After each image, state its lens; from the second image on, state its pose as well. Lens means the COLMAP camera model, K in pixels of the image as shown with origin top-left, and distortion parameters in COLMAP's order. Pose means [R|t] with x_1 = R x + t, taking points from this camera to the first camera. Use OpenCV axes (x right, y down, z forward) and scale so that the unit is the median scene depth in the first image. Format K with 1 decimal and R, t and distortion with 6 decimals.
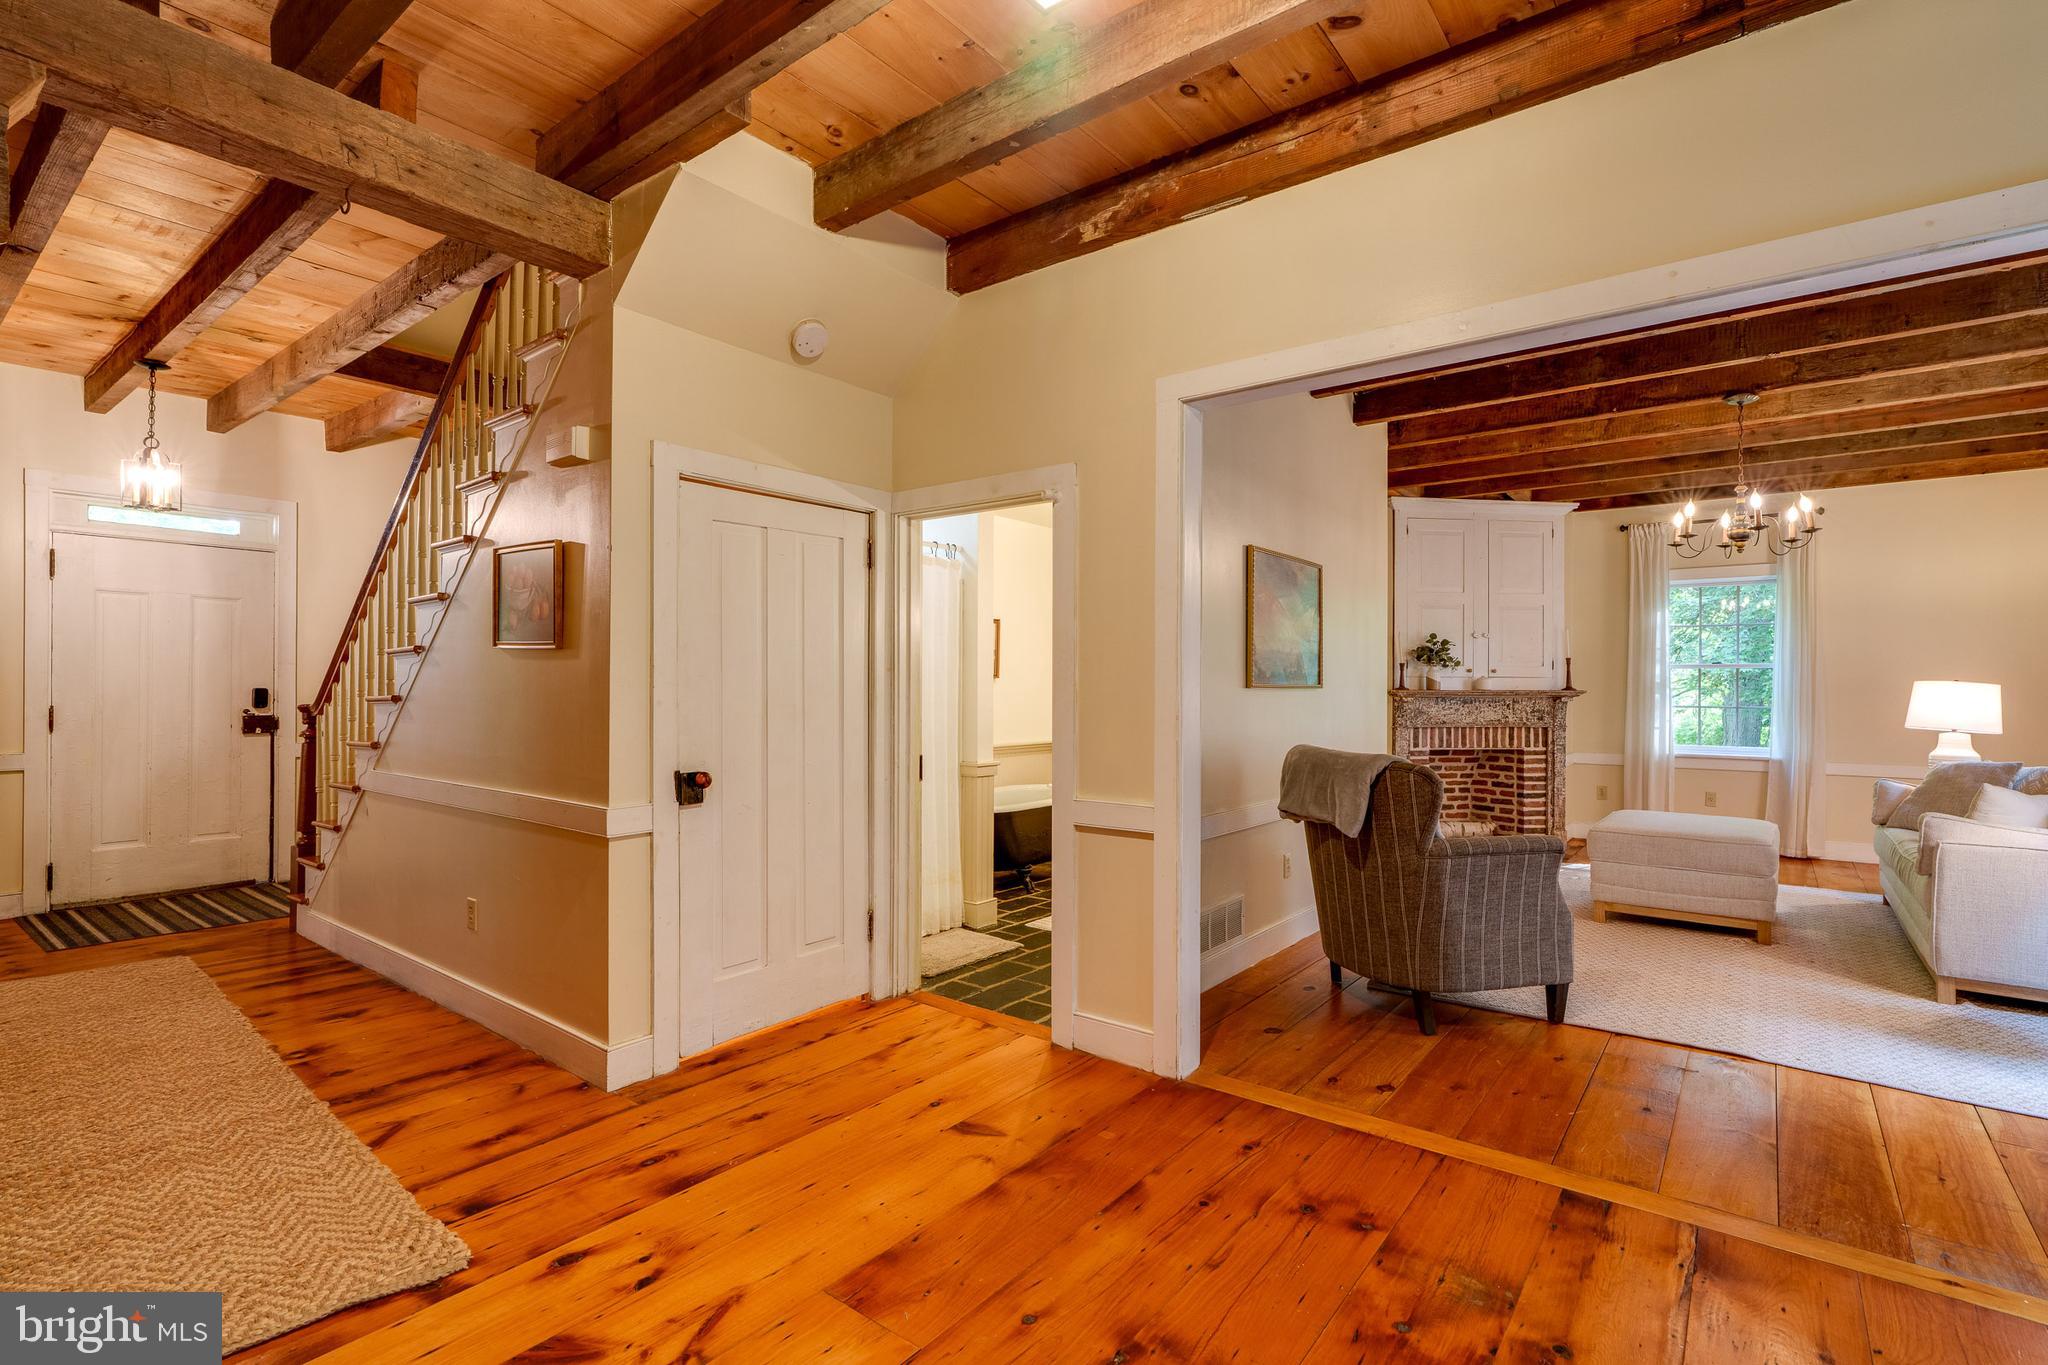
lens RADIAL K [[935.9, 0, 974.4], [0, 935.9, 683.8], [0, 0, 1]] dist [-0.005976, 0.001152]
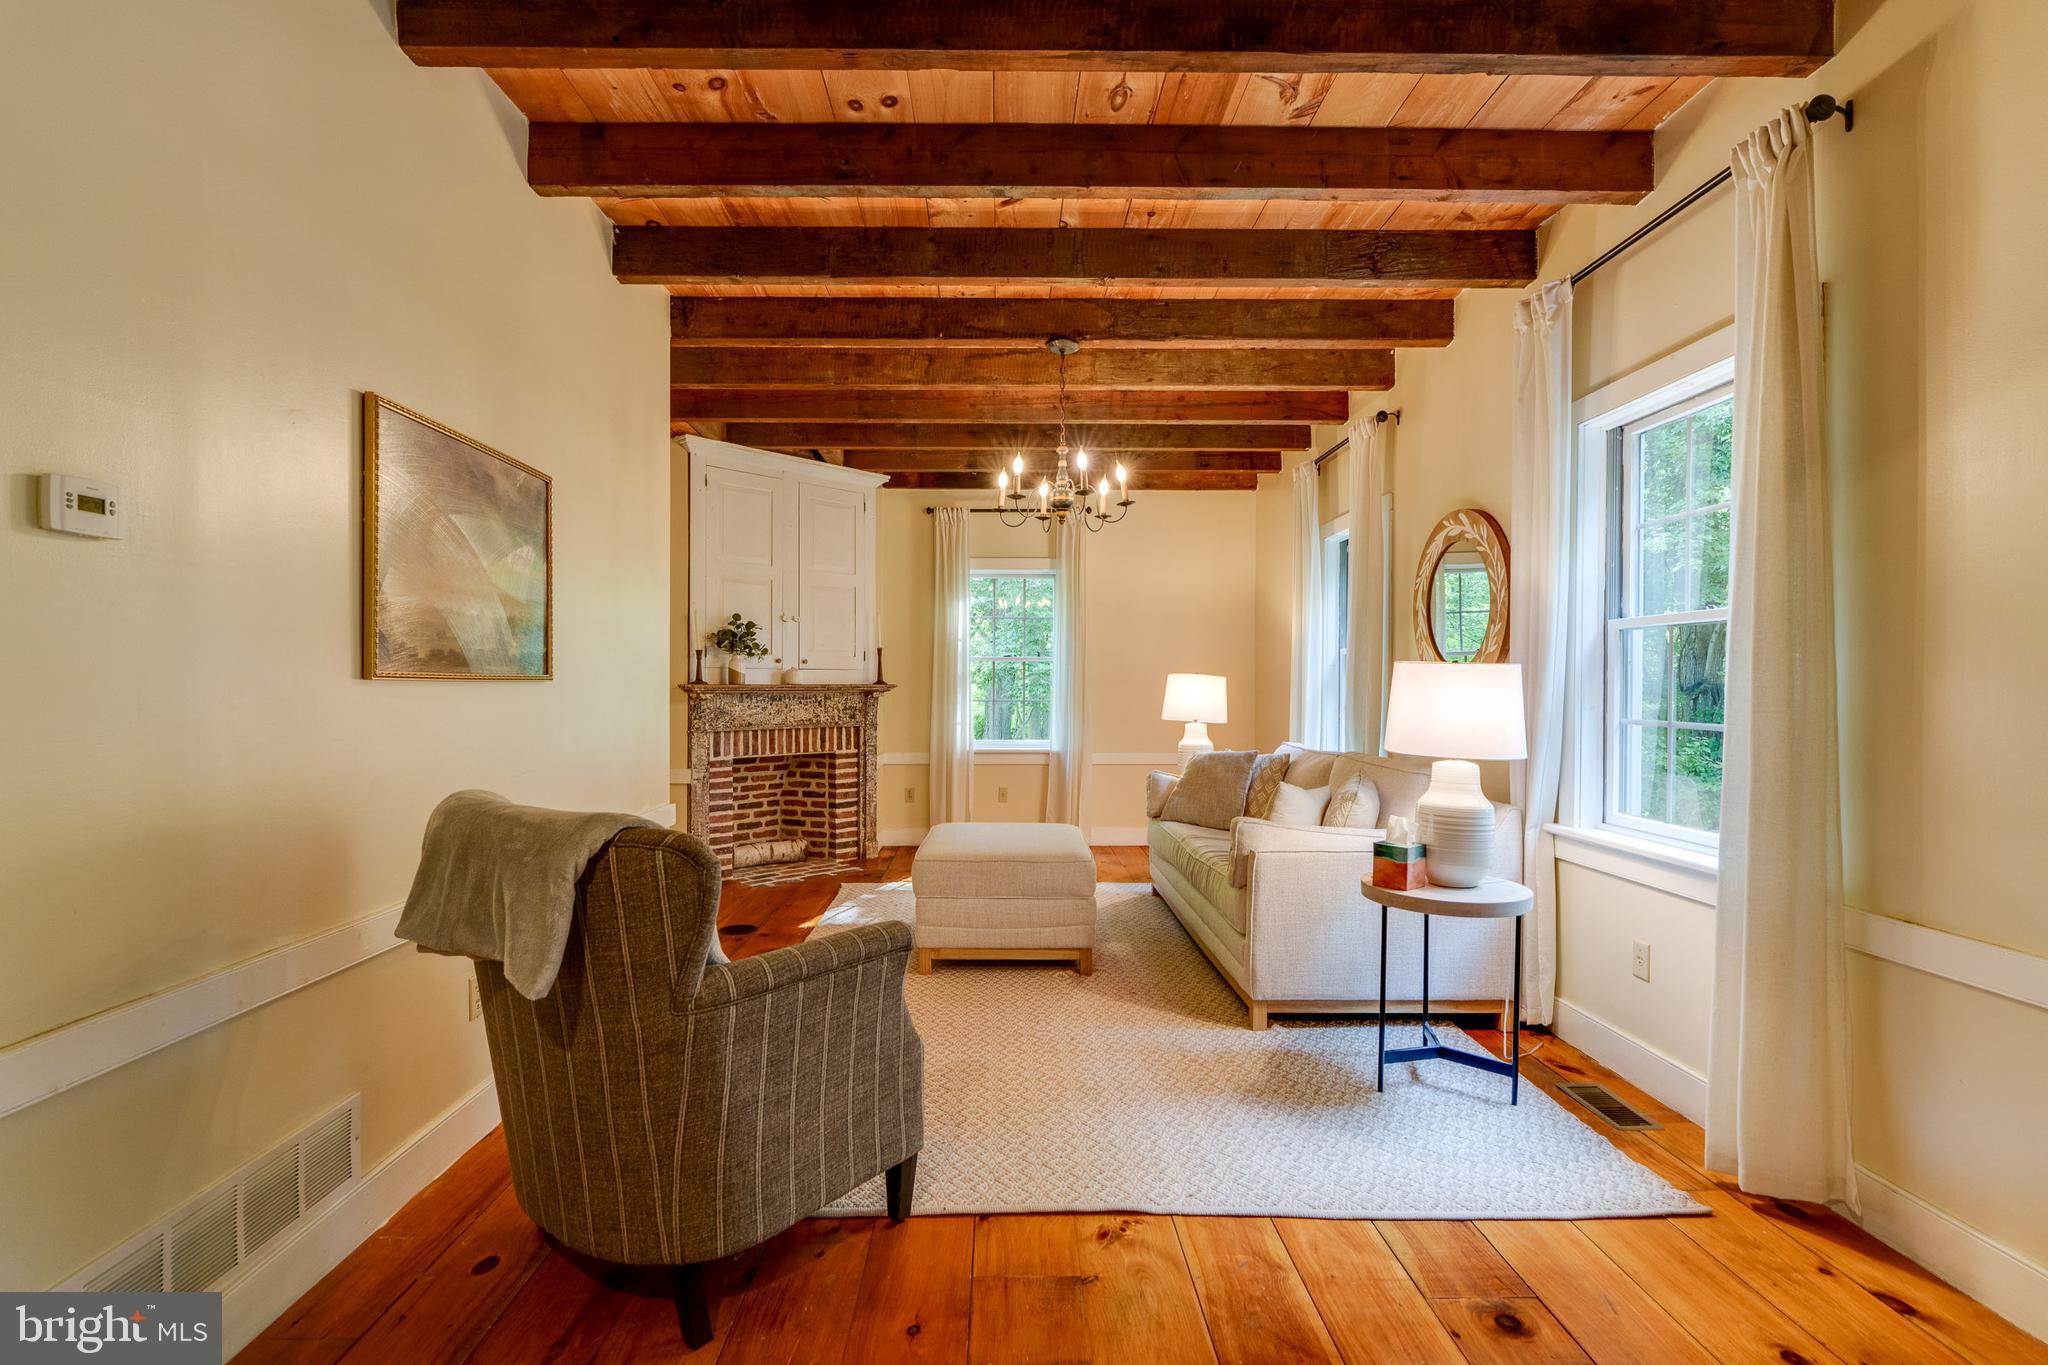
lens RADIAL K [[935.9, 0, 1016.3], [0, 935.9, 688.0], [0, 0, 1]] dist [-0.005976, 0.001152]
pose [[0.743885, -0.004675, 0.668292, 0.192328], [-0.001247, 0.999964, 0.008383, 0.004083], [-0.668307, -0.007070, 0.743852, 0.351061]]
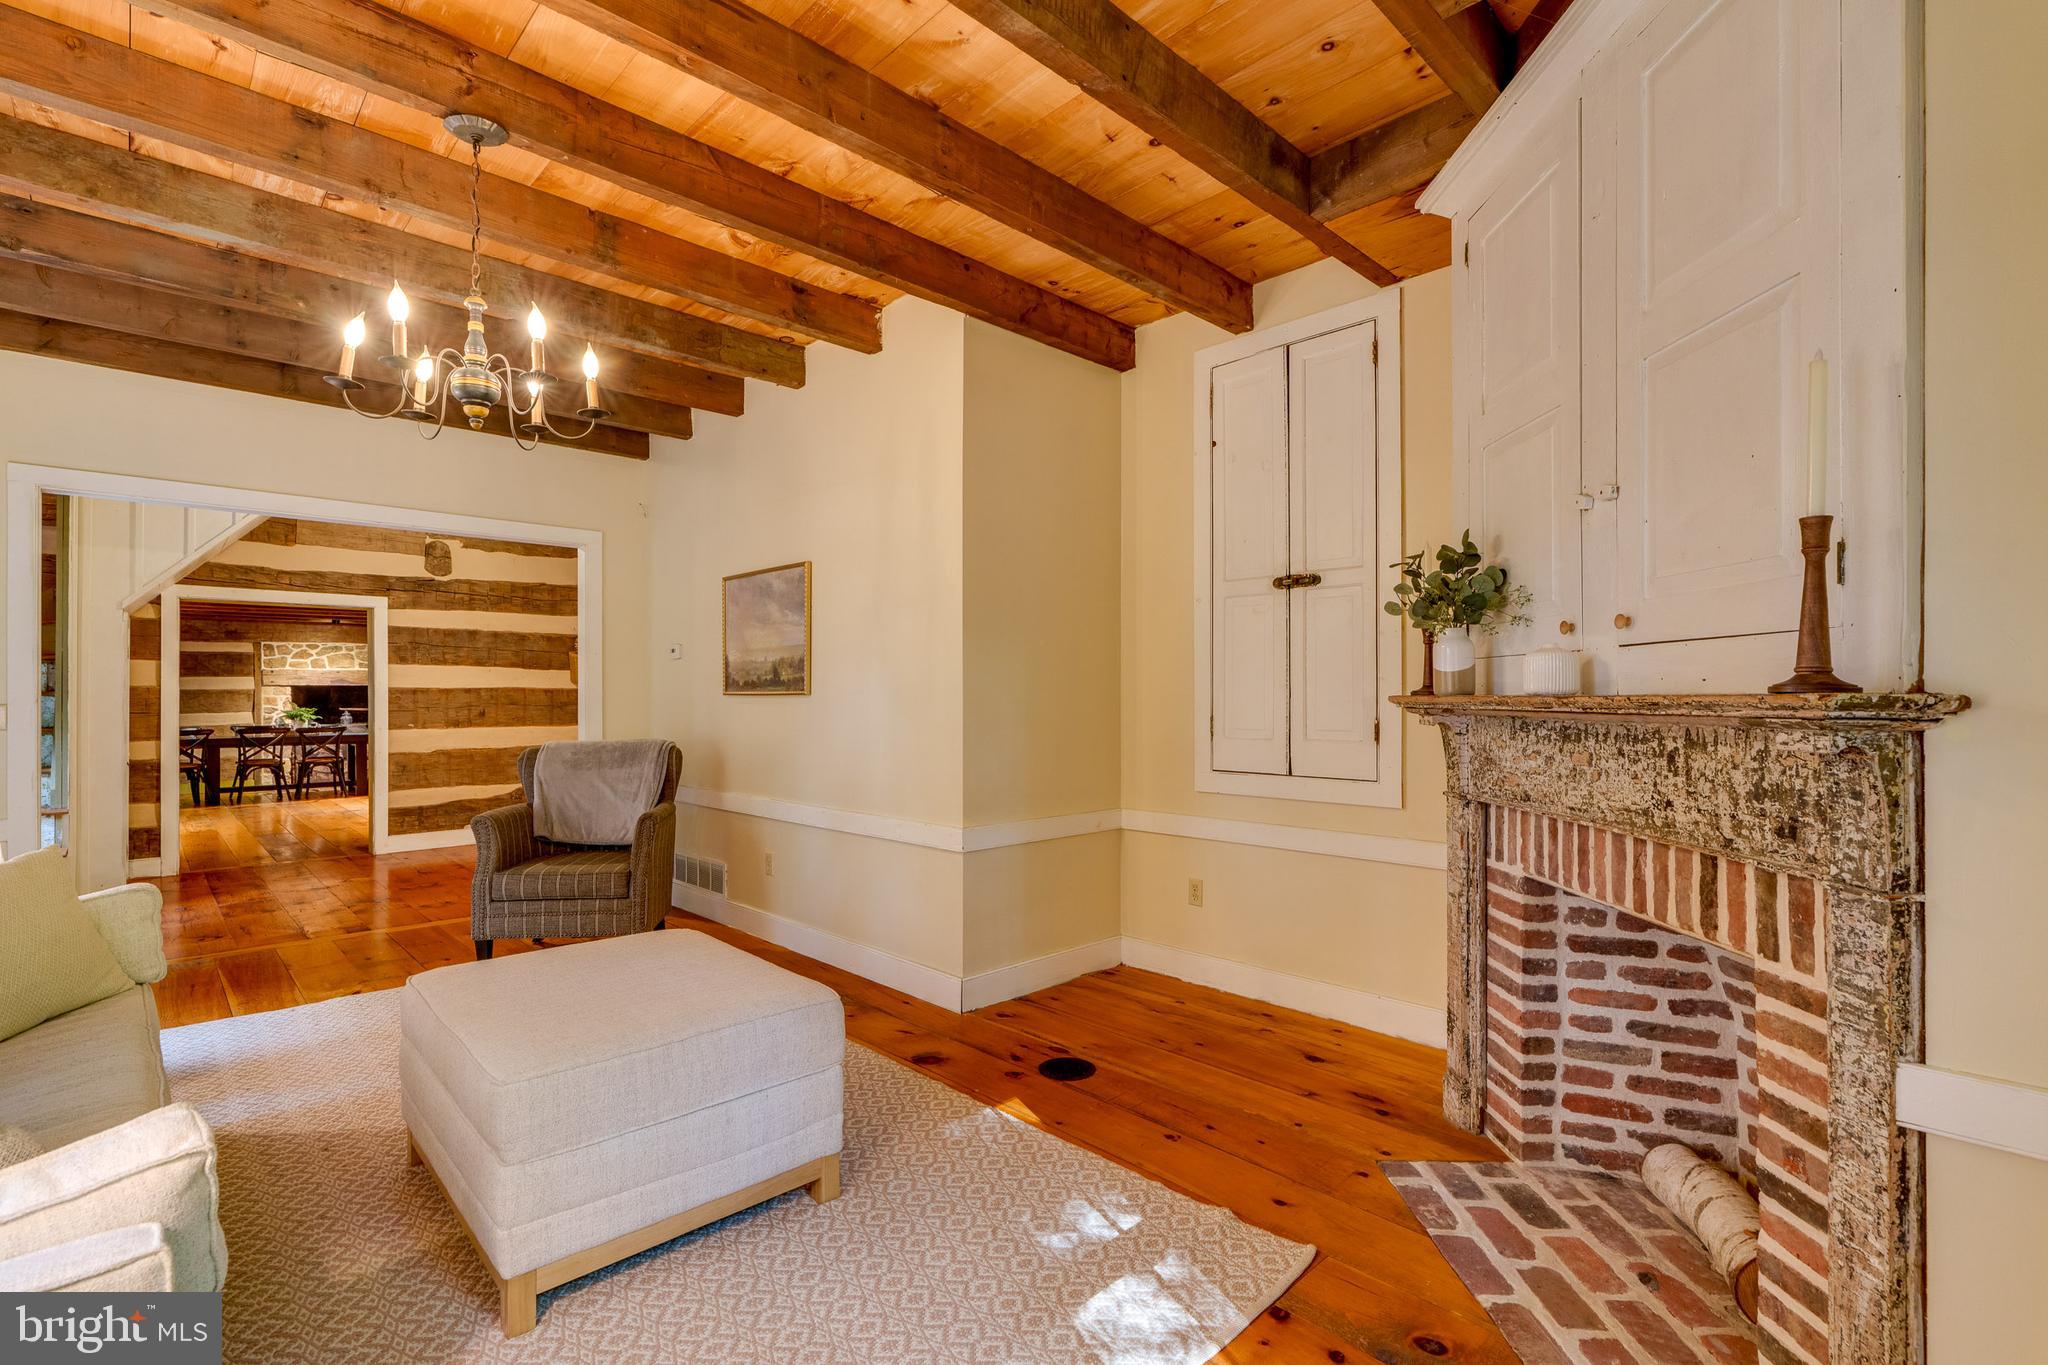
lens RADIAL K [[935.9, 0, 1026.3], [0, 935.9, 688.2], [0, 0, 1]] dist [-0.005976, 0.001152]
pose [[-0.089145, -0.012719, -0.995937, 1.195795], [0.003135, 0.999910, -0.013051, 0.011458], [0.996014, -0.004286, -0.089097, 1.234400]]
